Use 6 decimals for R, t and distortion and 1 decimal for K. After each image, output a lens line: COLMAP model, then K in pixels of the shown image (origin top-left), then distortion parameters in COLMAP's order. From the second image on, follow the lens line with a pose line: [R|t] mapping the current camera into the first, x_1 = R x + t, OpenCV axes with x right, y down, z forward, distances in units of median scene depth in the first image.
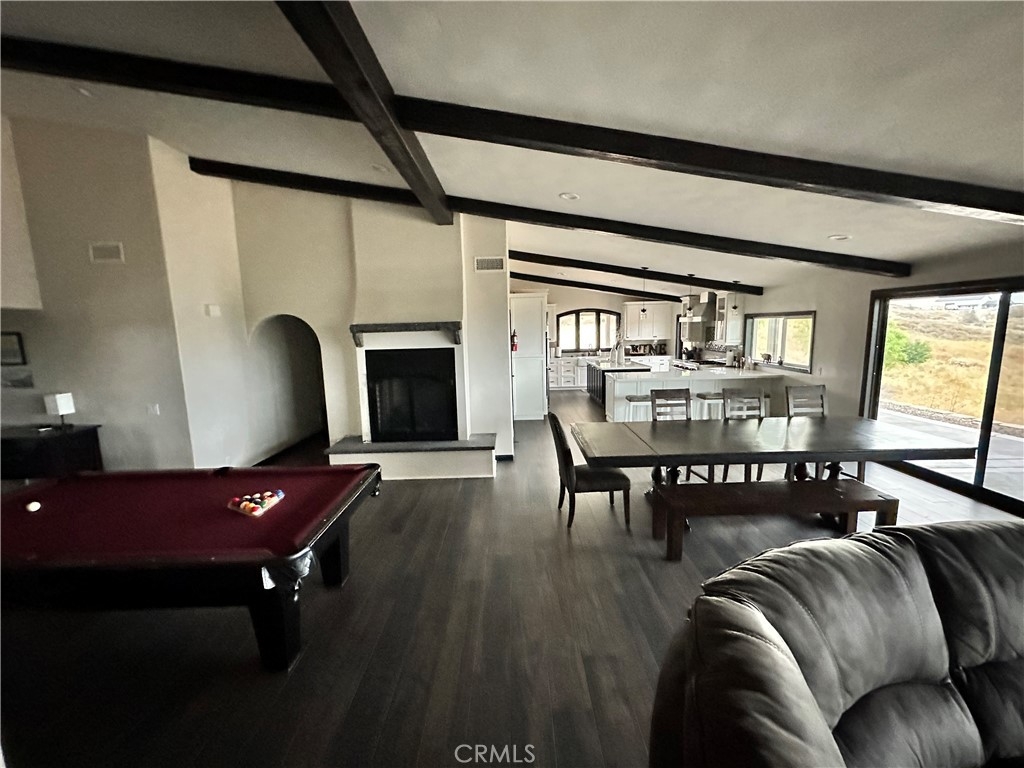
lens RADIAL K [[410.4, 0, 513.9], [0, 410.4, 385.2], [0, 0, 1]] dist [-0.001598, -0.000027]
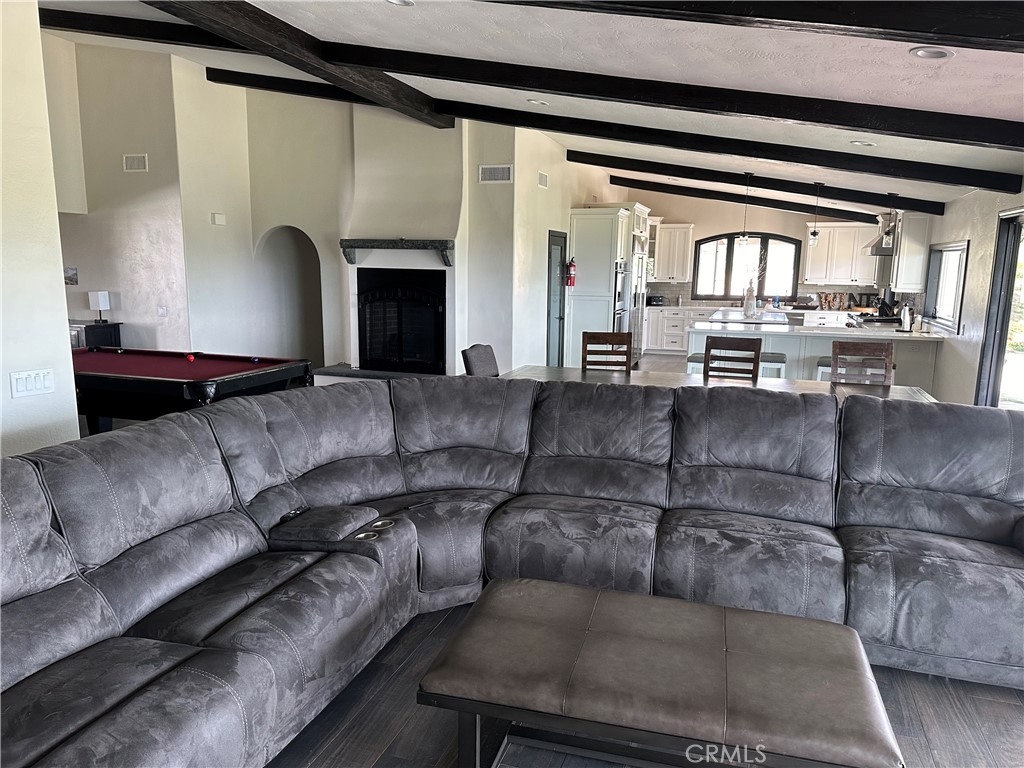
lens RADIAL K [[723.3, 0, 512.7], [0, 723.3, 383.2], [0, 0, 1]] dist [0.054142, -0.003380]
pose [[0.941365, 0.095608, -0.323560, 0.501349], [-0.087402, 0.995376, 0.039835, 0.074920], [0.325872, -0.009219, 0.945369, -0.419054]]
